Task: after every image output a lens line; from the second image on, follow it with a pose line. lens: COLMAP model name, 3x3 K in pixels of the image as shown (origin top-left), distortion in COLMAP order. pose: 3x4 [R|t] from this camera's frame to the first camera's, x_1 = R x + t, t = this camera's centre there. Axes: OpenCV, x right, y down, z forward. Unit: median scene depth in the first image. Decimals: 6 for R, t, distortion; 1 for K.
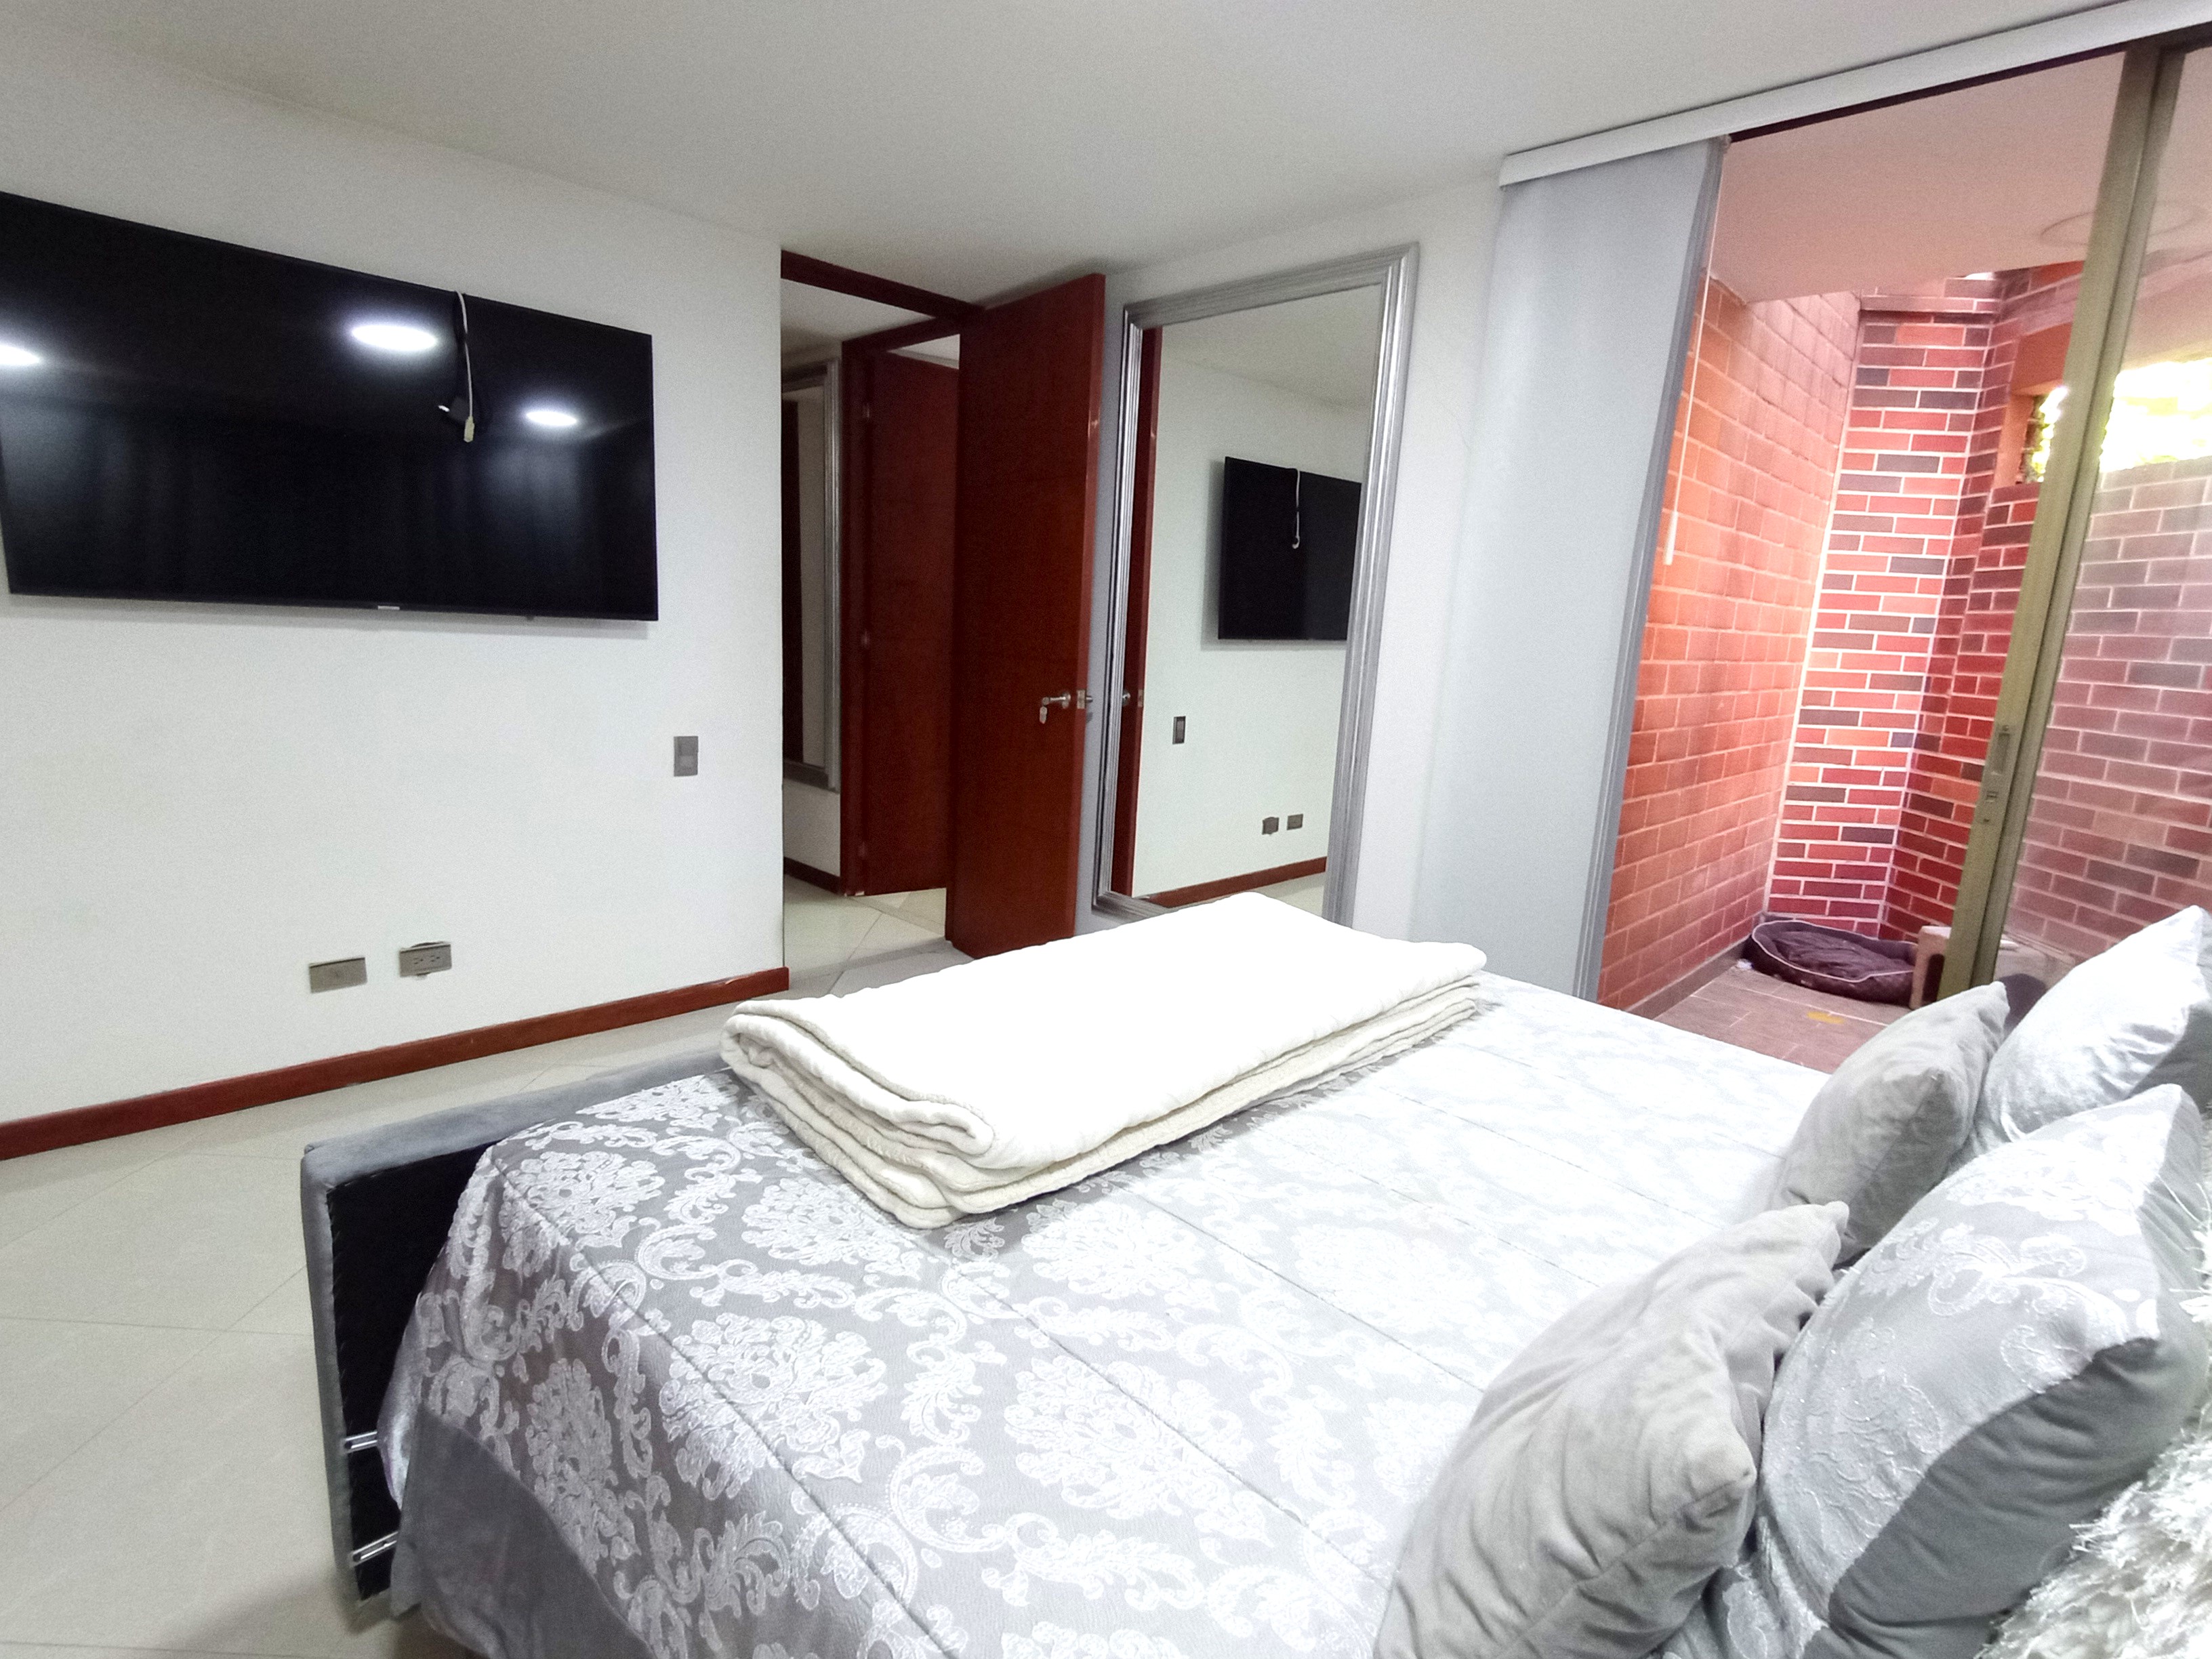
lens RADIAL K [[1107.8, 0, 1088.5], [0, 1107.8, 822.5], [0, 0, 1]] dist [0.037297, -0.039460]
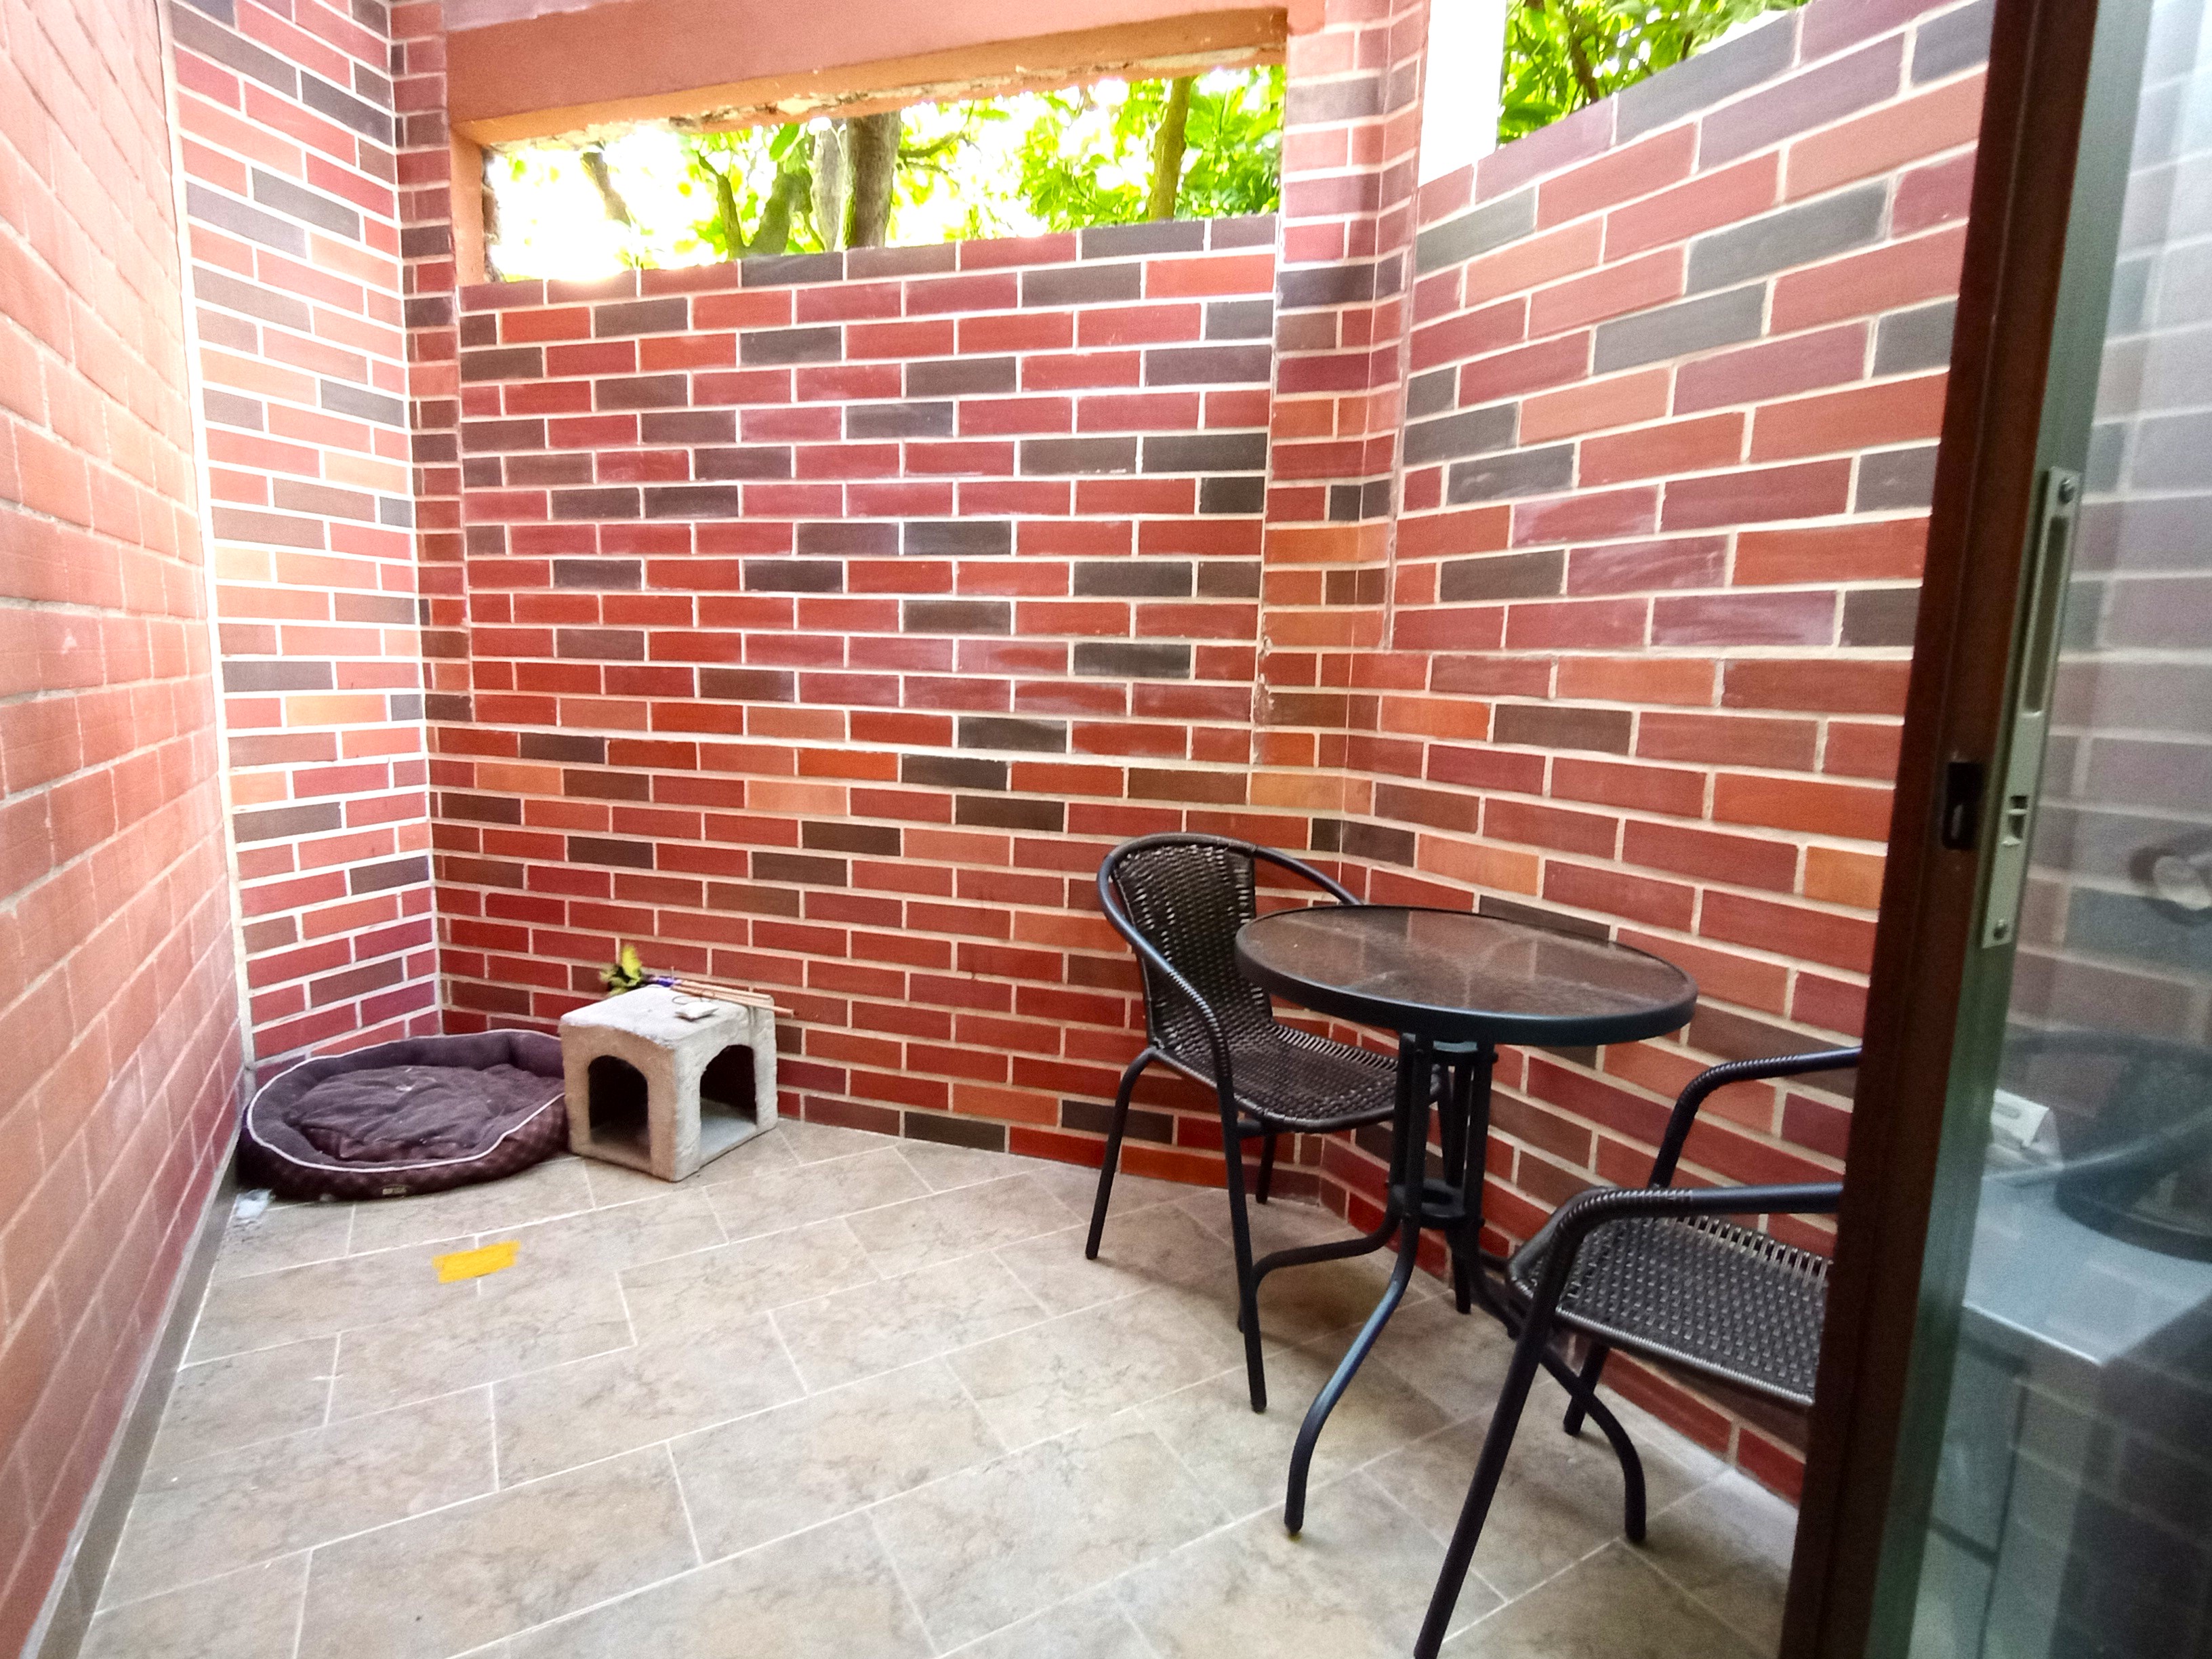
lens RADIAL K [[1107.6, 0, 1097.3], [0, 1107.6, 823.8], [0, 0, 1]] dist [-0.000516, -0.000704]
pose [[0.253552, -0.178455, 0.950718, 0.255060], [0.160926, 0.976921, 0.140455, -0.037582], [-0.953842, 0.117383, 0.276419, 0.502504]]
